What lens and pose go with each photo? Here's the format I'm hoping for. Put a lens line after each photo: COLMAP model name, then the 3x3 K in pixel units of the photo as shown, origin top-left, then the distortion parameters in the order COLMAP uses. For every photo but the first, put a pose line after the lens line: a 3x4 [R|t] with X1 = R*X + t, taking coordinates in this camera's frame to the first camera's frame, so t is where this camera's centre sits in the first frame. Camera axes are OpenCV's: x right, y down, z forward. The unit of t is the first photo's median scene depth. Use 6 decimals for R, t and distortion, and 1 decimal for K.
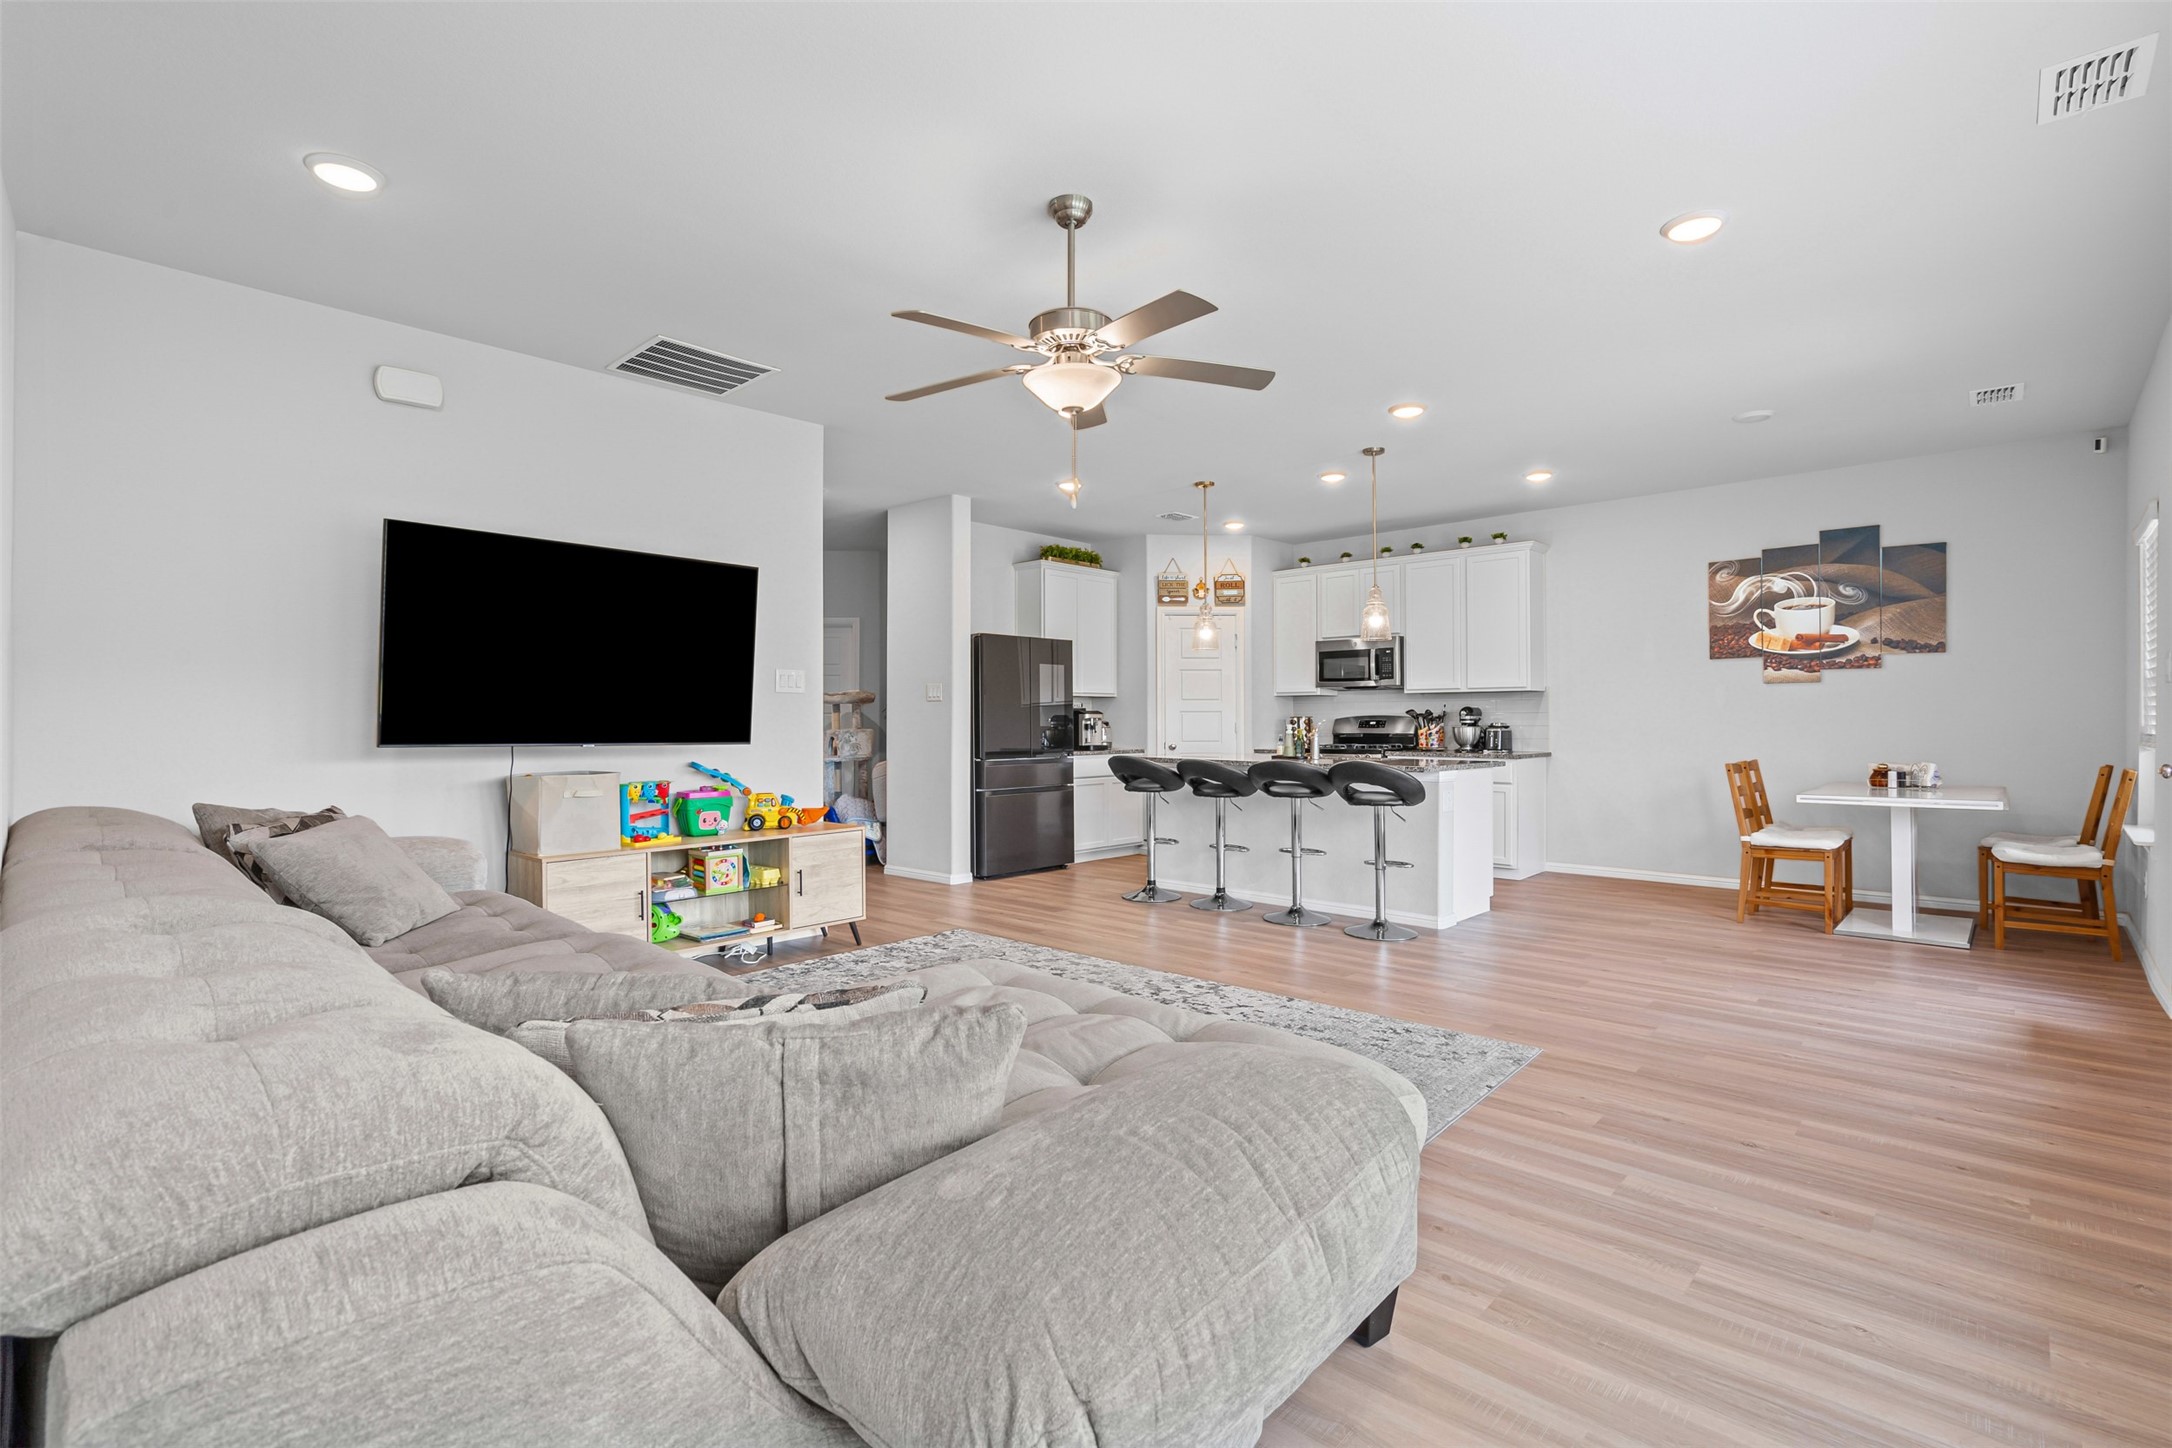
lens RADIAL K [[983.9, 0, 1087.8], [0, 983.9, 714.1], [0, 0, 1]] dist [-0.007571, 0.002282]
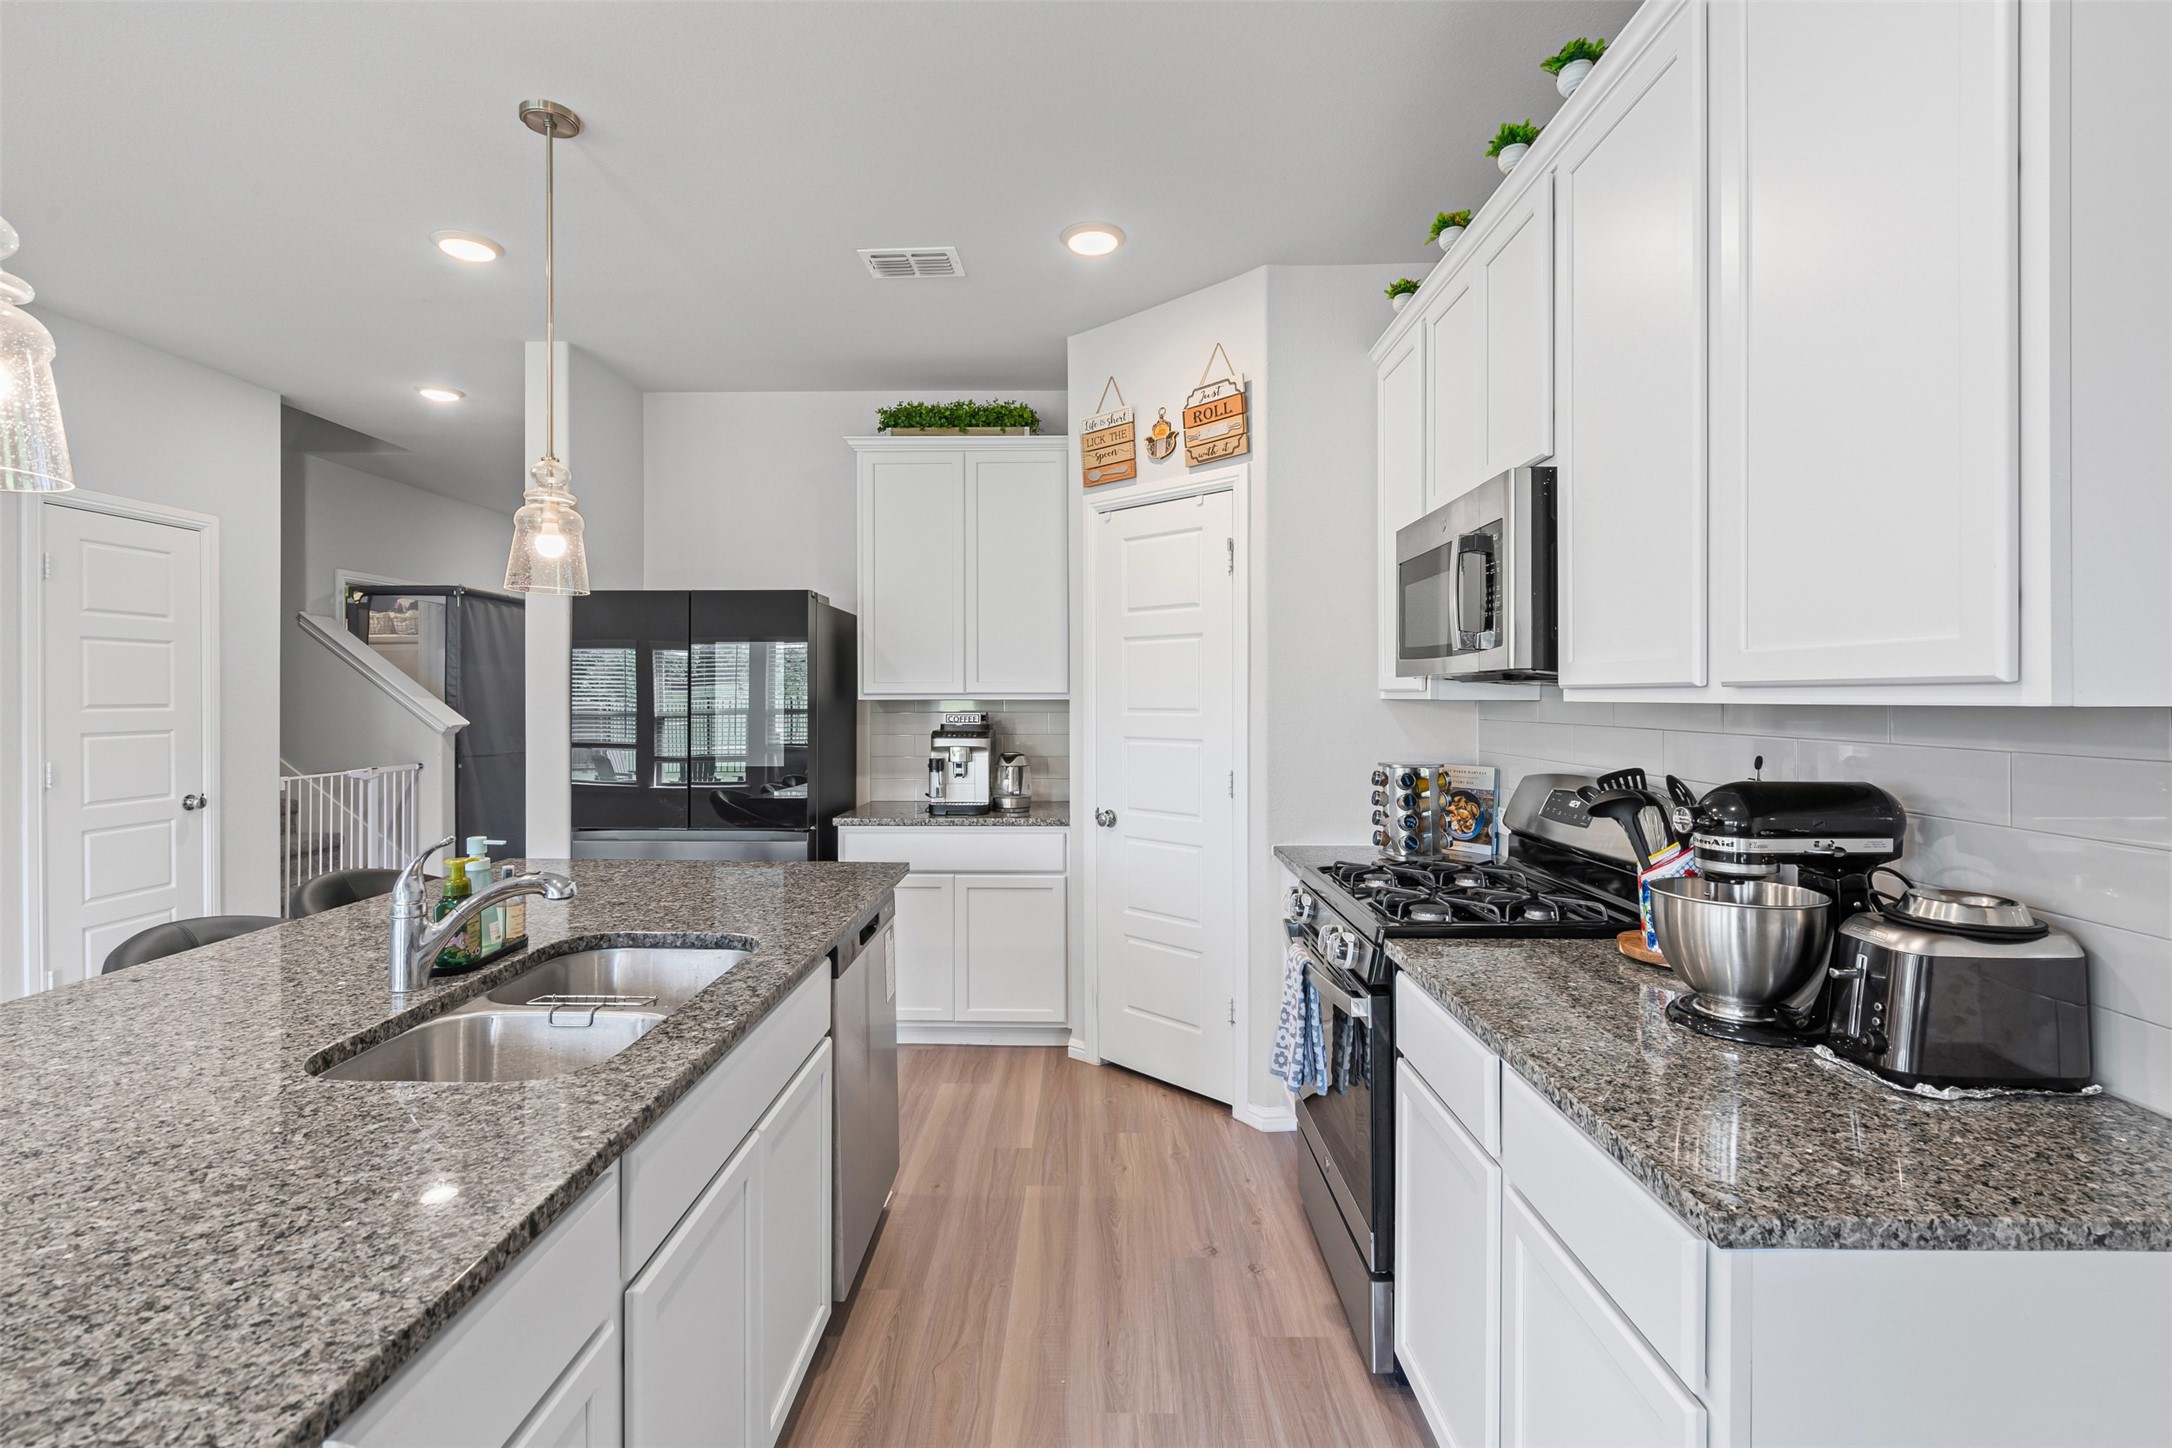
lens RADIAL K [[983.9, 0, 1087.1], [0, 983.9, 698.0], [0, 0, 1]] dist [-0.007571, 0.002282]
pose [[0.677068, 0.004727, -0.735906, 0.525158], [0.003366, 0.999949, 0.009520, -0.031216], [0.735913, -0.008923, 0.677017, 0.938513]]
